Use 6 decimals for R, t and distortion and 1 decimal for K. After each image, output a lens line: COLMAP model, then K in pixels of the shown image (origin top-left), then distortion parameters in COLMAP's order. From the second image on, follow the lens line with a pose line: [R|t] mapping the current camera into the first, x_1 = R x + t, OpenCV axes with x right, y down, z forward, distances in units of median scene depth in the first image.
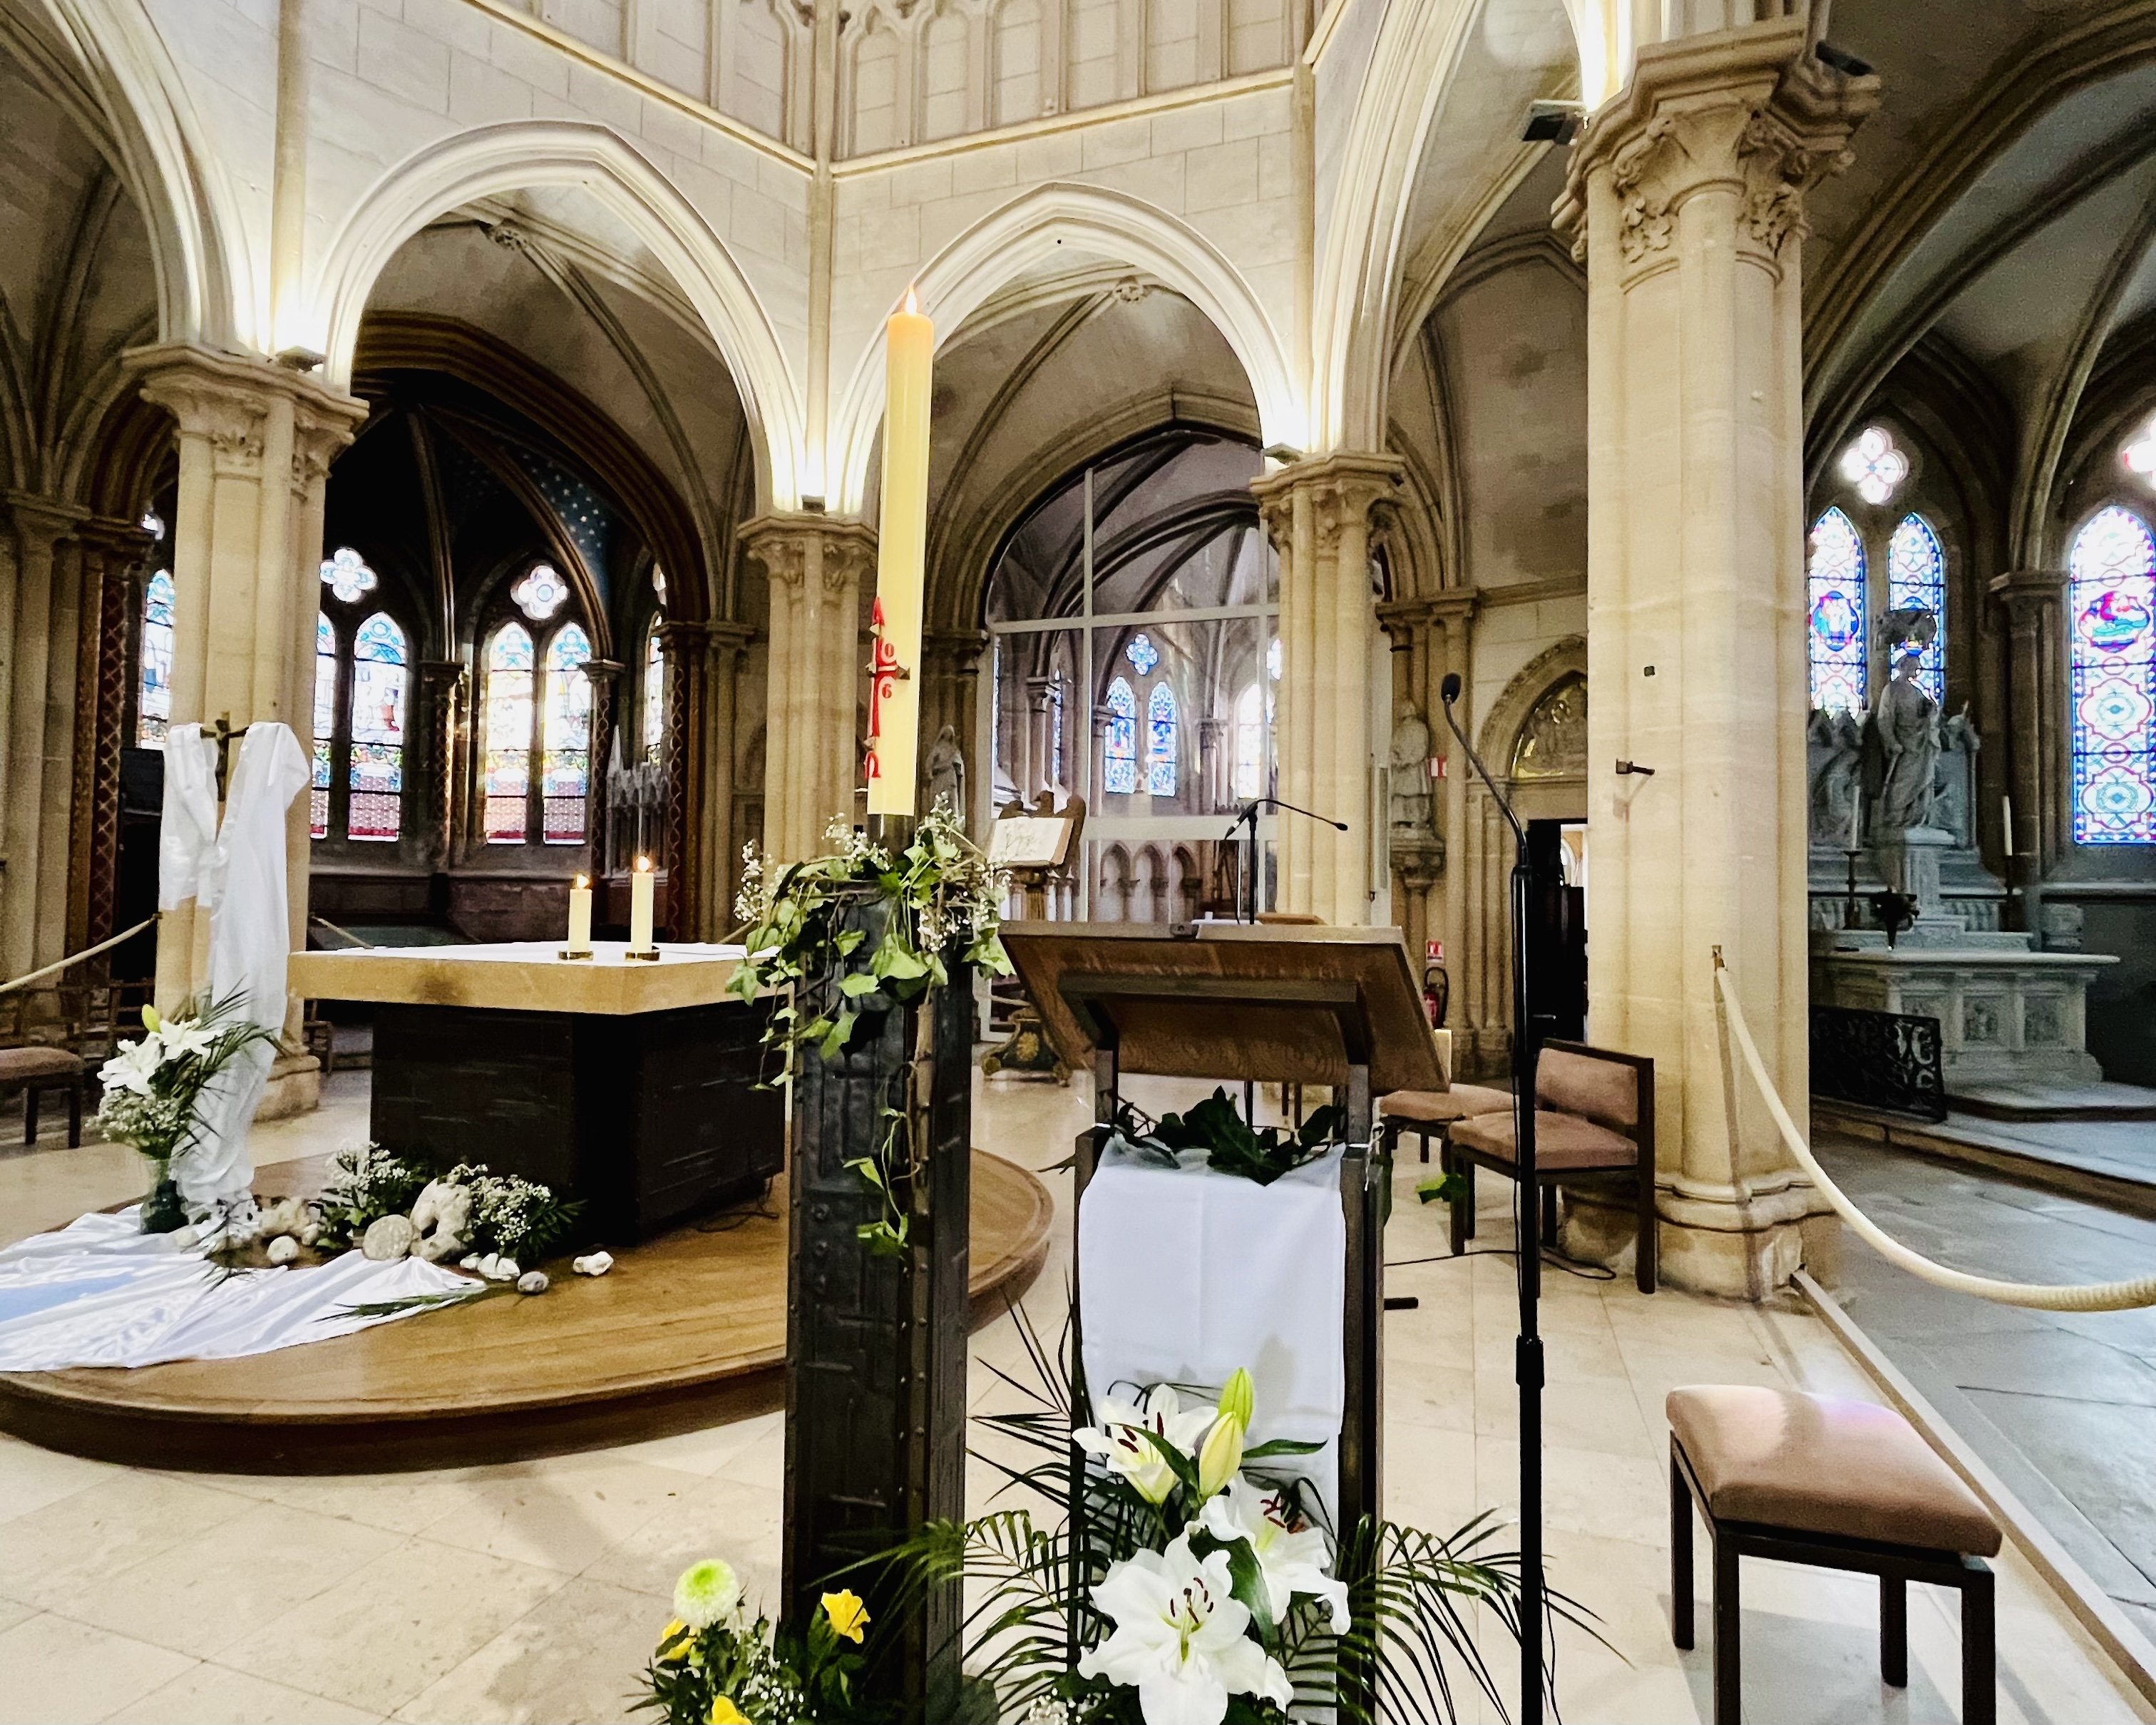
lens RADIAL K [[1145.0, 0, 1087.7], [0, 1145.0, 868.4], [0, 0, 1]] dist [-0.002979, 0.001786]
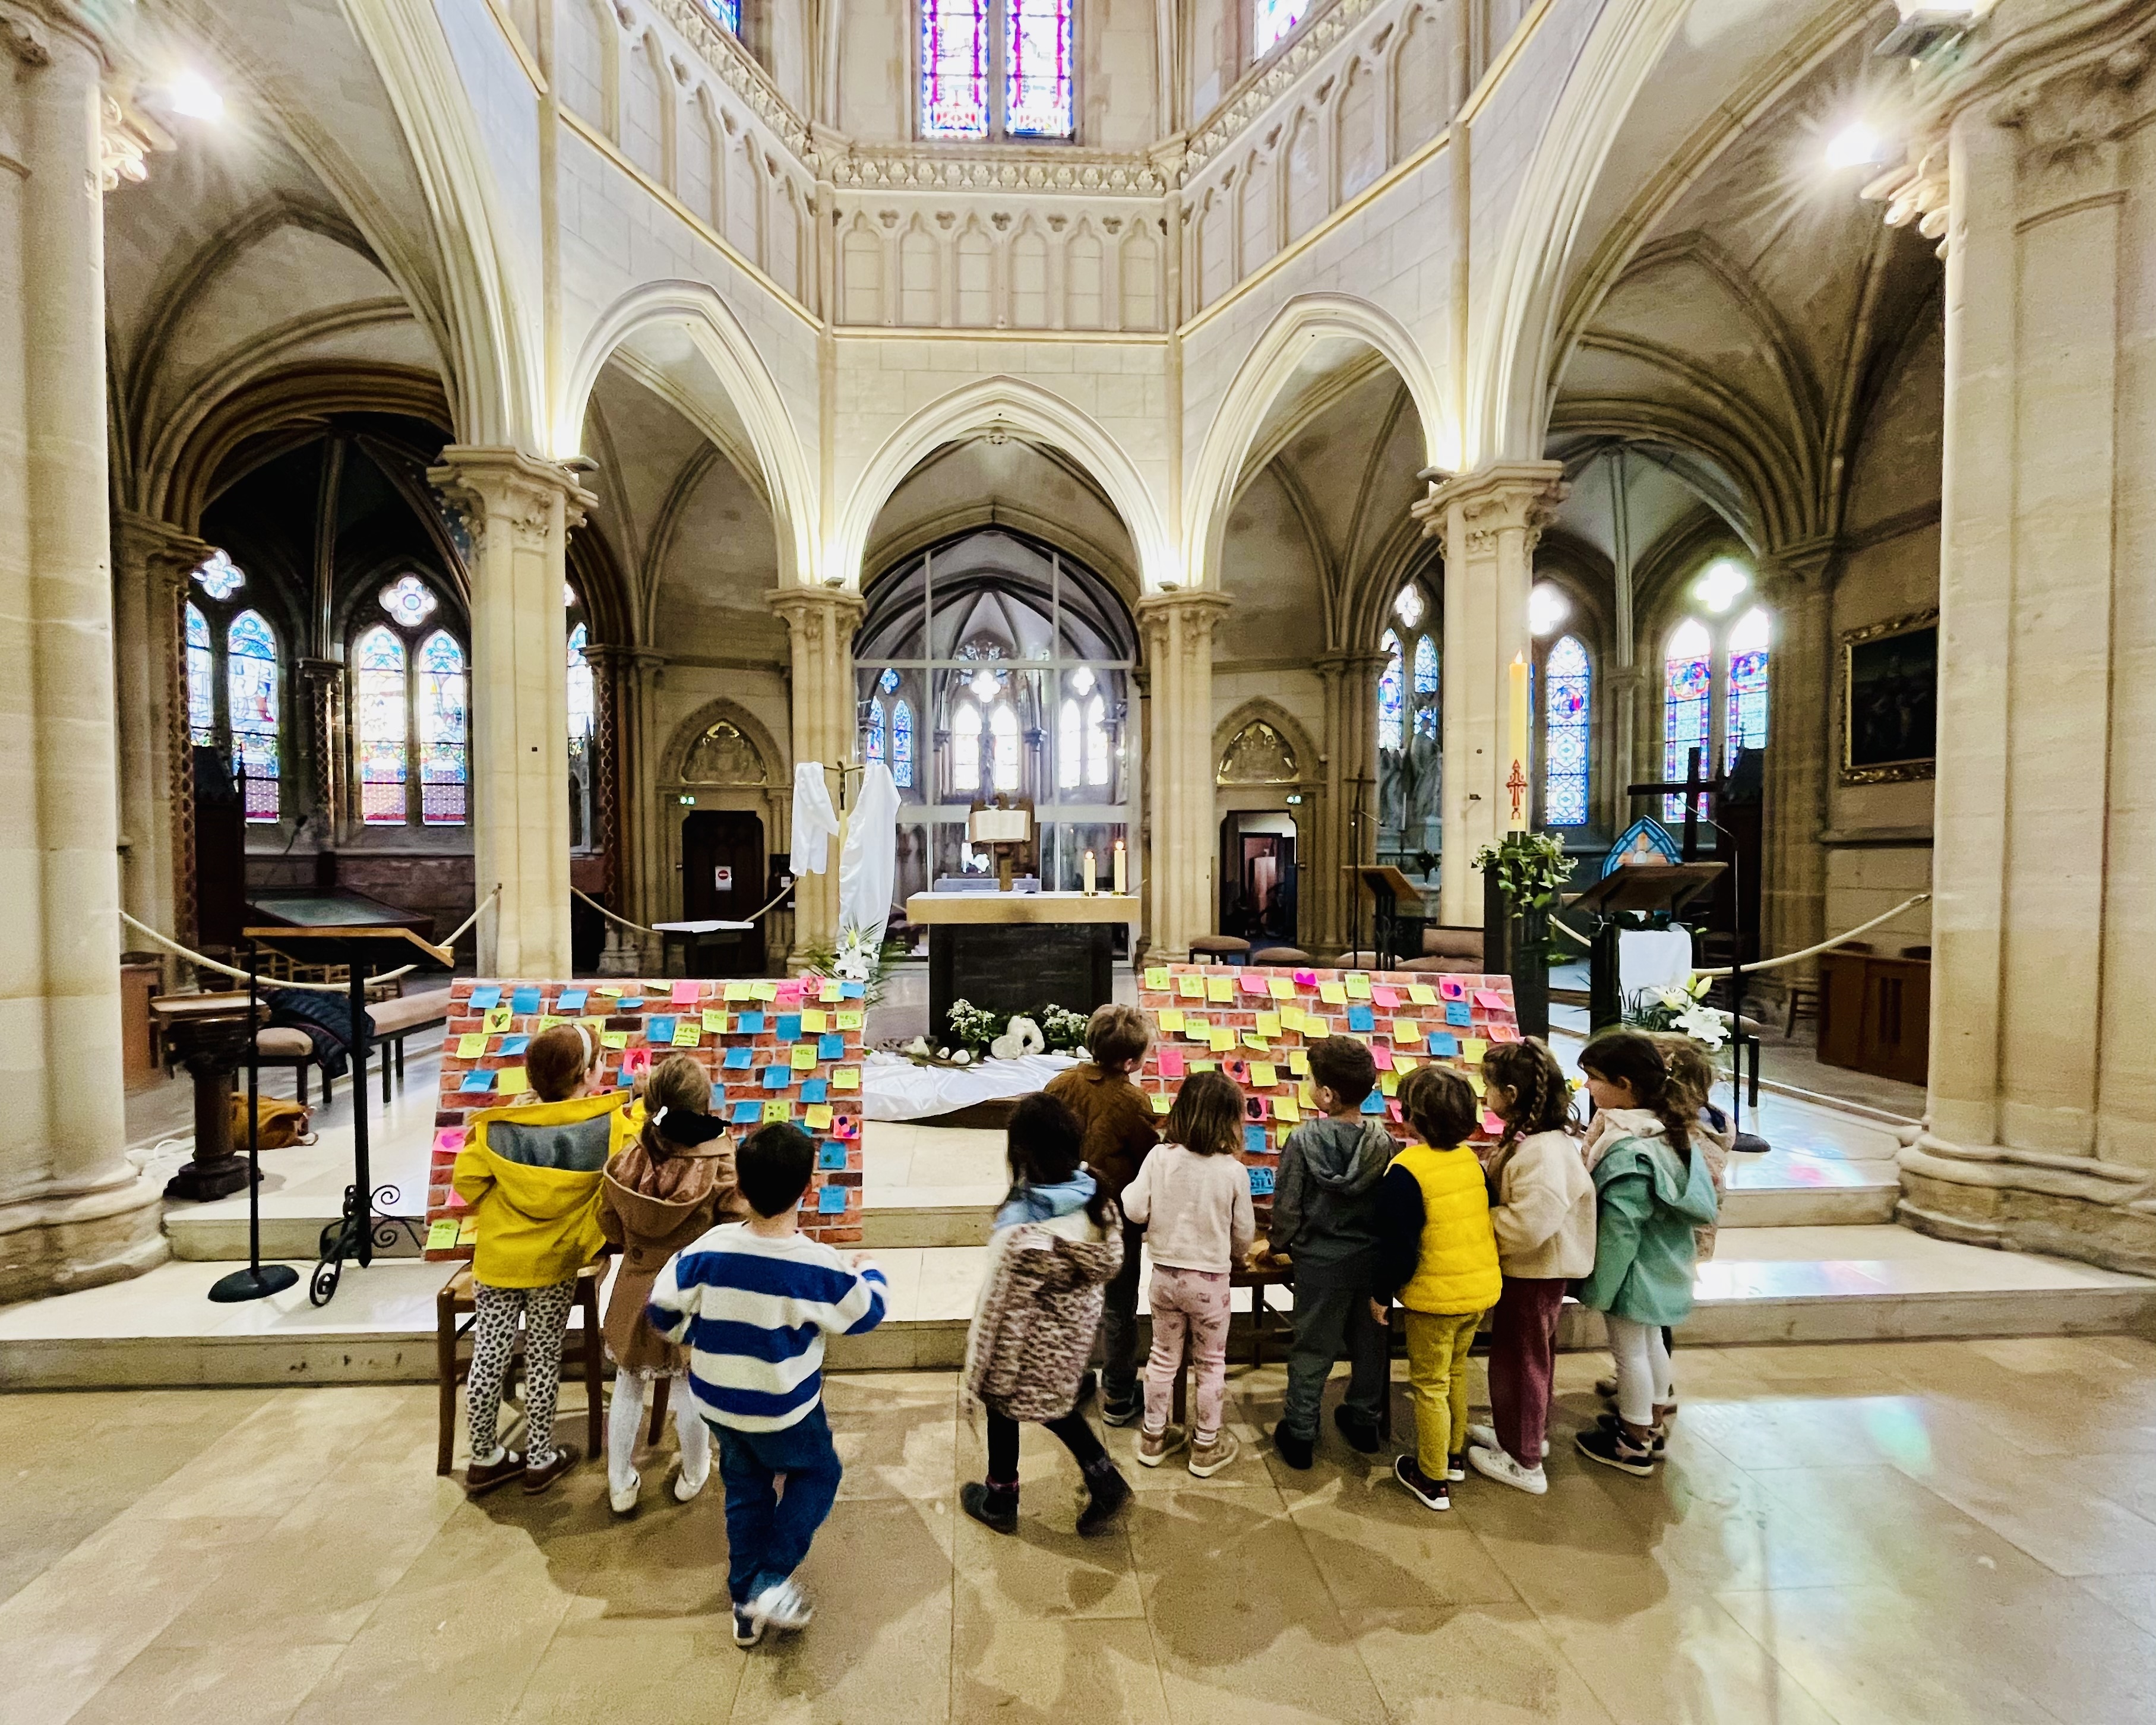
lens RADIAL K [[921.0, 0, 1040.8], [0, 921.0, 904.3], [0, 0, 1]] dist [-0.002761, 0.000054]
pose [[0.934570, -0.032054, 0.354333, -0.276446], [0.007149, 0.997424, 0.071374, -0.004199], [-0.355708, -0.064170, 0.932392, -0.104615]]
